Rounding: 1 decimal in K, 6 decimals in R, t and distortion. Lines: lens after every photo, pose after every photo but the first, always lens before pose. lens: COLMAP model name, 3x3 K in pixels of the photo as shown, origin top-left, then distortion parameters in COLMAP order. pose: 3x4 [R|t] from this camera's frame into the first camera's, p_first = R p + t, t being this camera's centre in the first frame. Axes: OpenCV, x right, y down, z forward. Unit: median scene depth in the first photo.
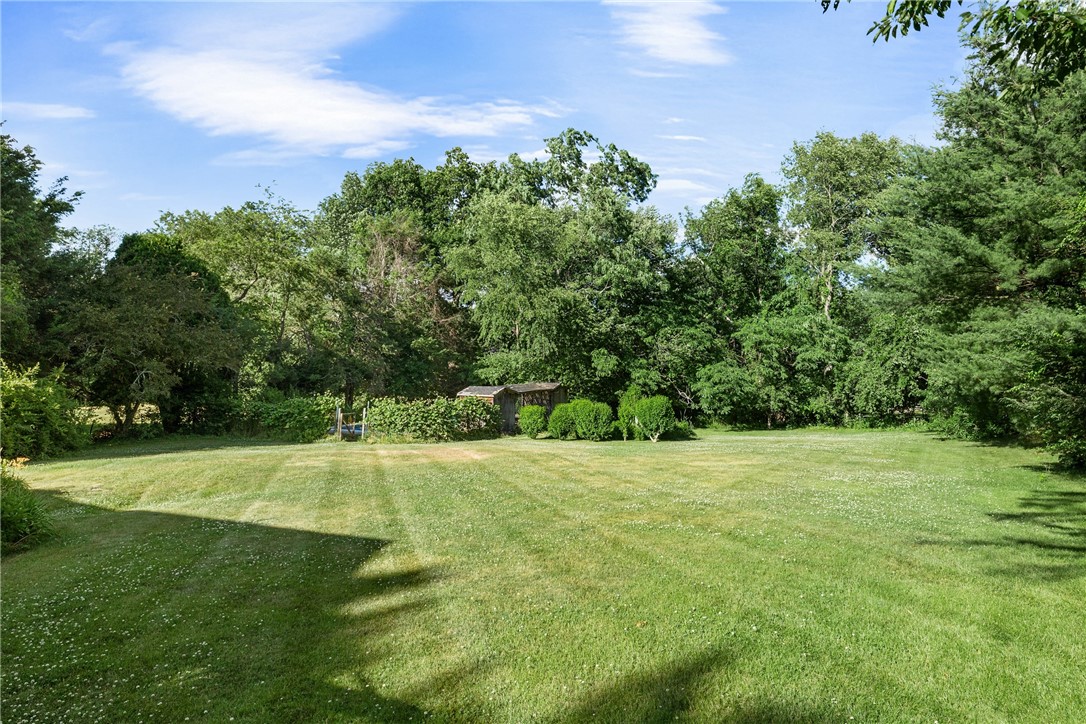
lens RADIAL K [[642.8, 0, 544.5], [0, 642.8, 360.9], [0, 0, 1]] dist [-0.005785, 0.000092]
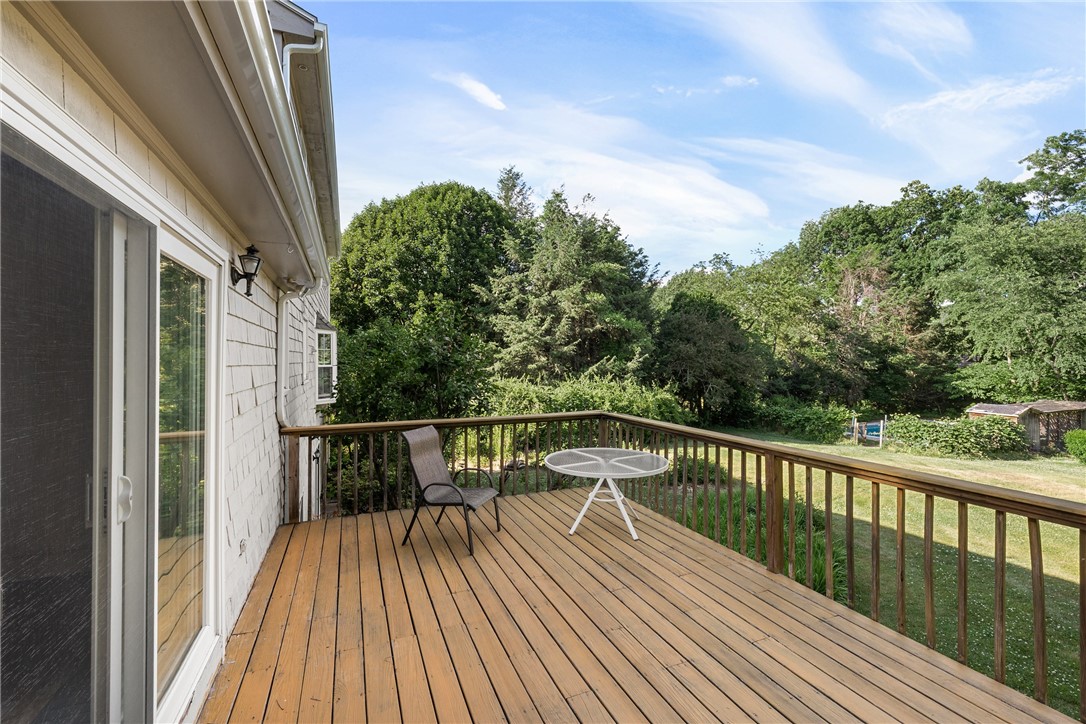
lens RADIAL K [[462.7, 0, 541.7], [0, 462.7, 359.5], [0, 0, 1]] dist [0.003464, 0.000190]
pose [[0.759938, 0.004750, -0.649978, -0.135521], [-0.000232, 0.999975, 0.007037, -0.032735], [0.649995, -0.005196, 0.759921, -0.059676]]
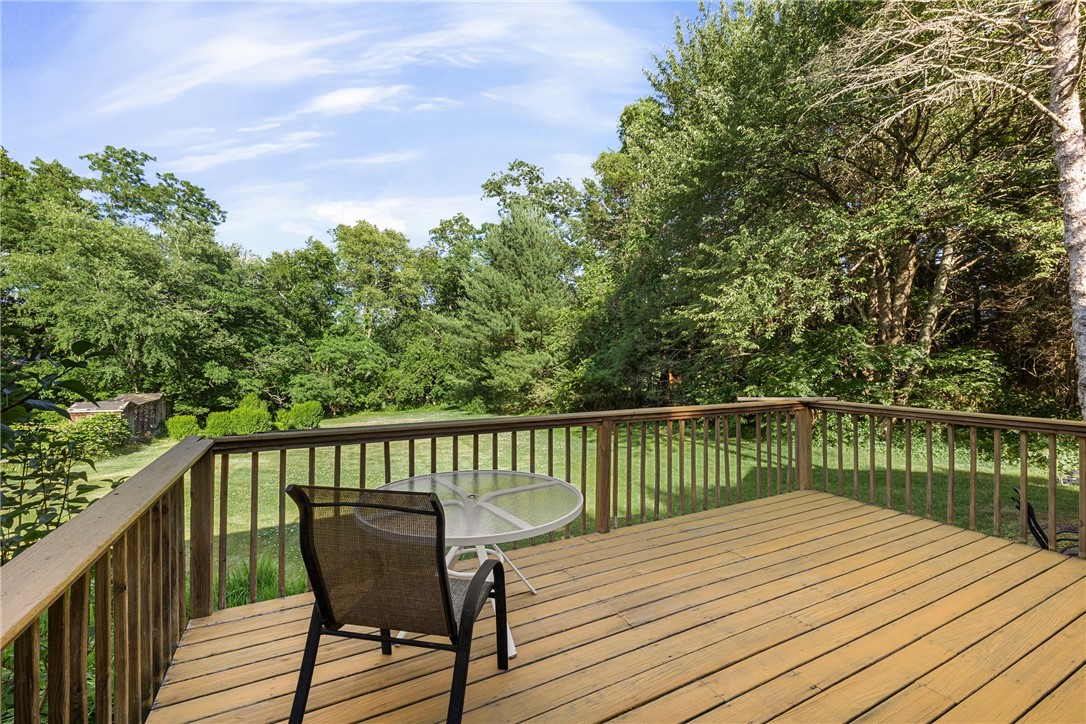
lens RADIAL K [[462.7, 0, 541.6], [0, 462.7, 363.7], [0, 0, 1]] dist [0.003464, 0.000190]
pose [[0.579382, 0.006523, 0.815030, -0.257584], [-0.013466, 0.999908, 0.001571, -0.024590], [-0.814945, -0.011885, 0.579416, -0.000054]]
